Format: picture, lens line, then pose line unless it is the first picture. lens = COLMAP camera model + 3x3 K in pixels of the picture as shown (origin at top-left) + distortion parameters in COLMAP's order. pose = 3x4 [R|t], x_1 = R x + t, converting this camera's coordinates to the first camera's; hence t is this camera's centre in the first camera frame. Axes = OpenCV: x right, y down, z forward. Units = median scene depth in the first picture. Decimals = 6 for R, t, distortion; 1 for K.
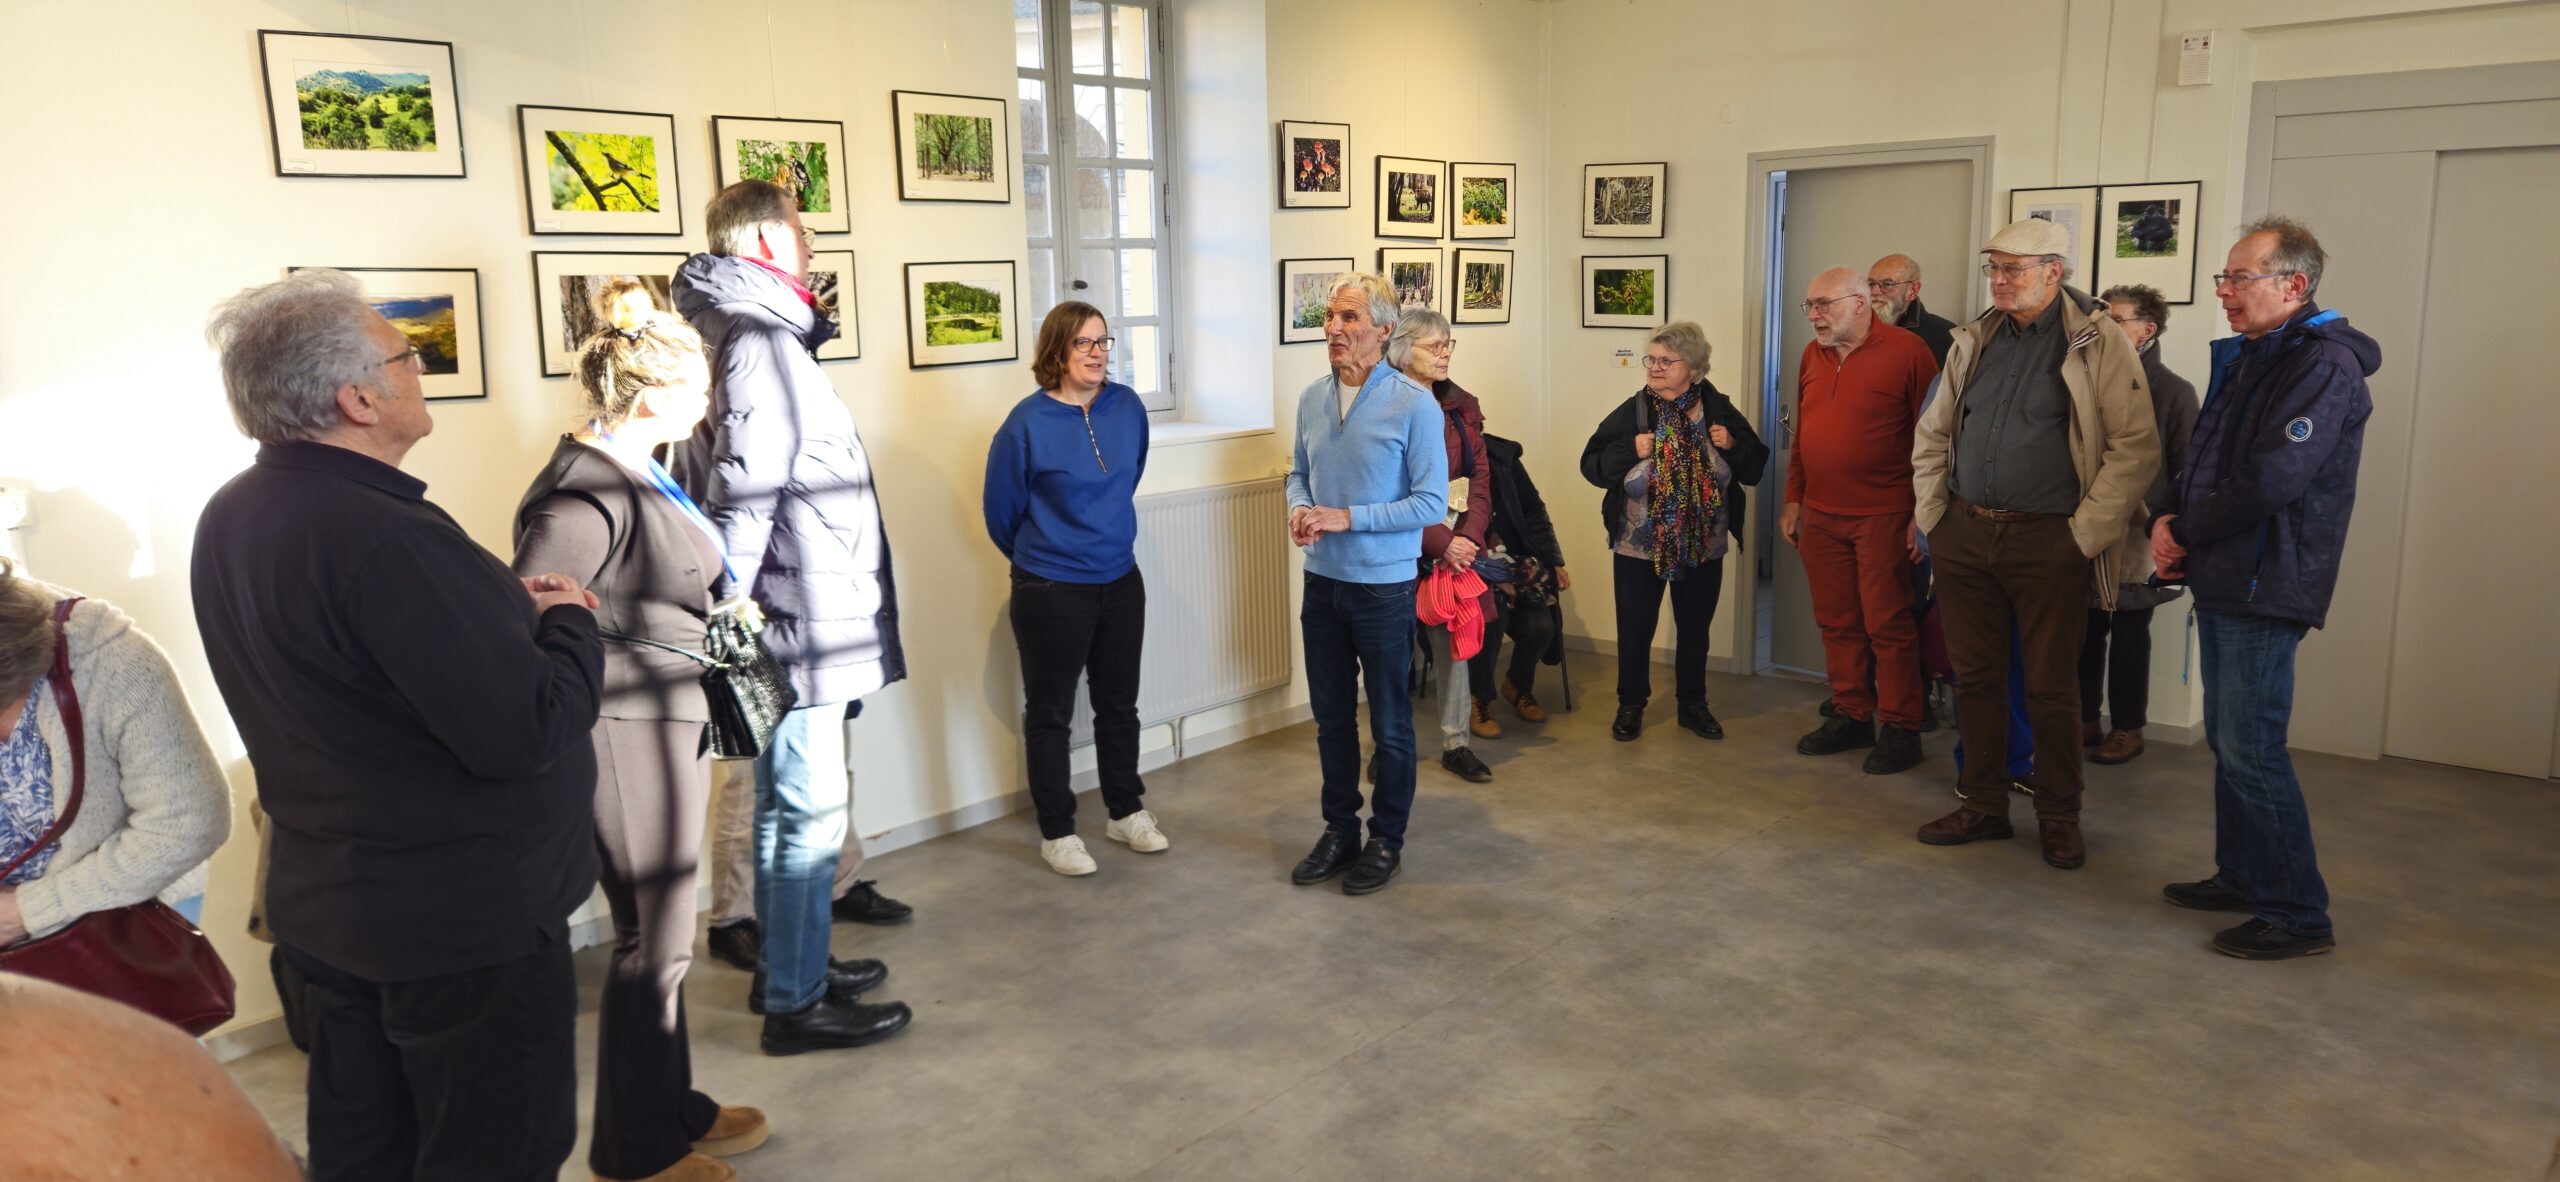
lens RADIAL K [[1851.5, 0, 1297.1], [0, 1851.5, 605.6], [0, 0, 1]] dist [0.078872, -0.027529]
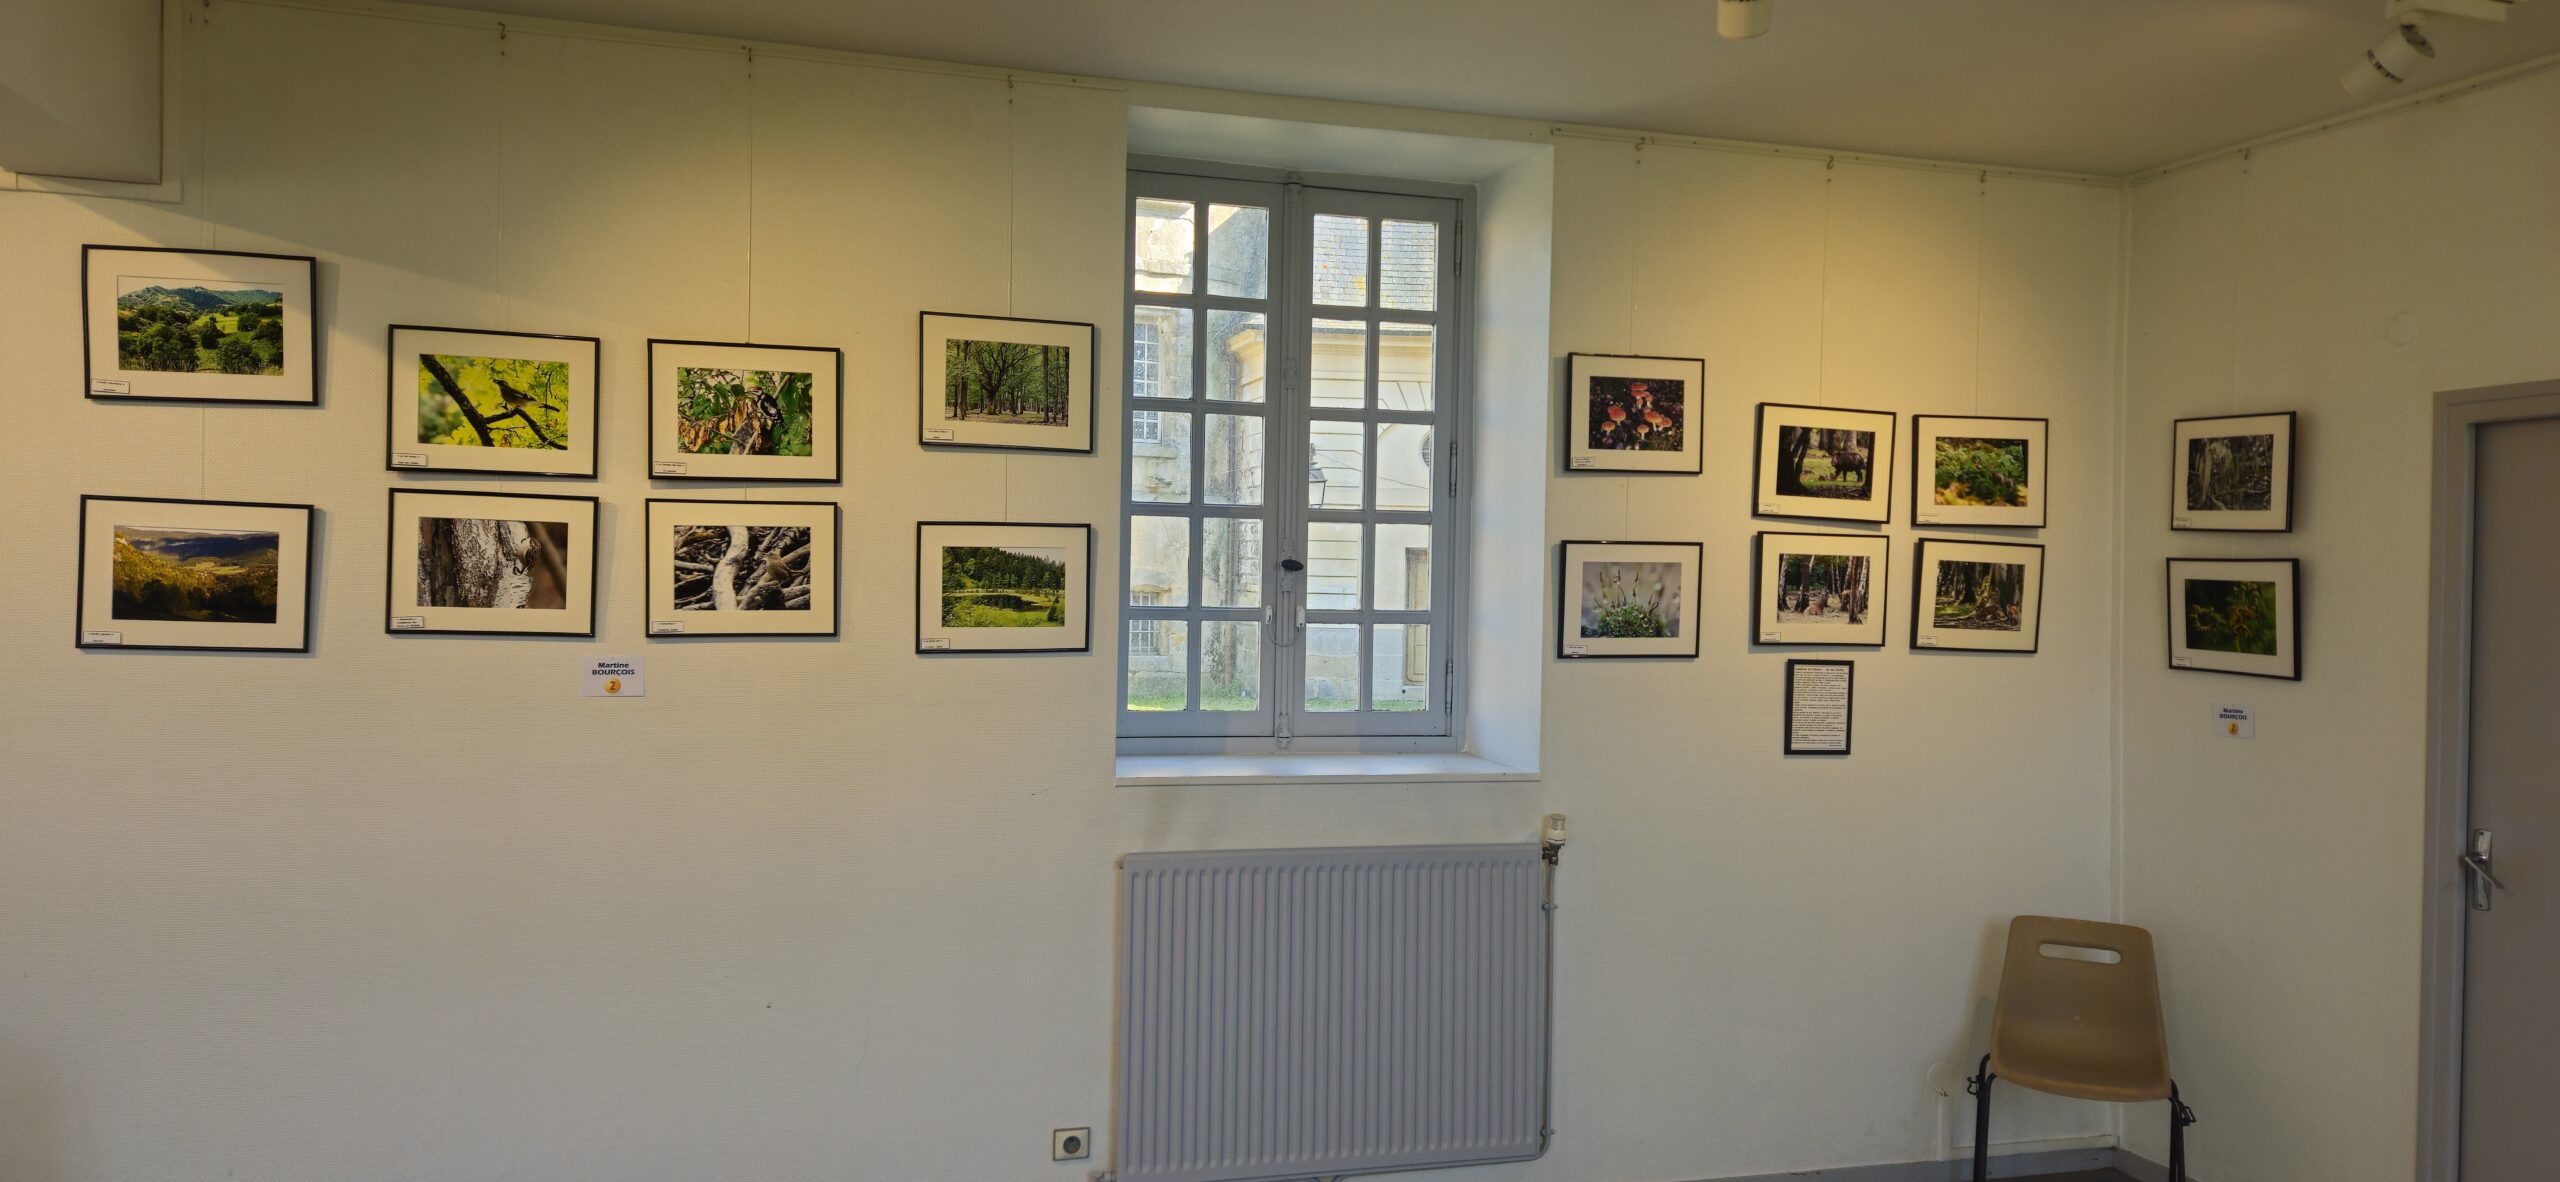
lens RADIAL K [[1851.5, 0, 1238.5], [0, 1851.5, 628.7], [0, 0, 1]] dist [0.078872, -0.027529]
pose [[0.842687, 0.050761, -0.536006, 0.317746], [-0.133100, 0.984286, -0.116040, -0.062597], [0.521693, 0.169127, 0.836201, 0.400359]]
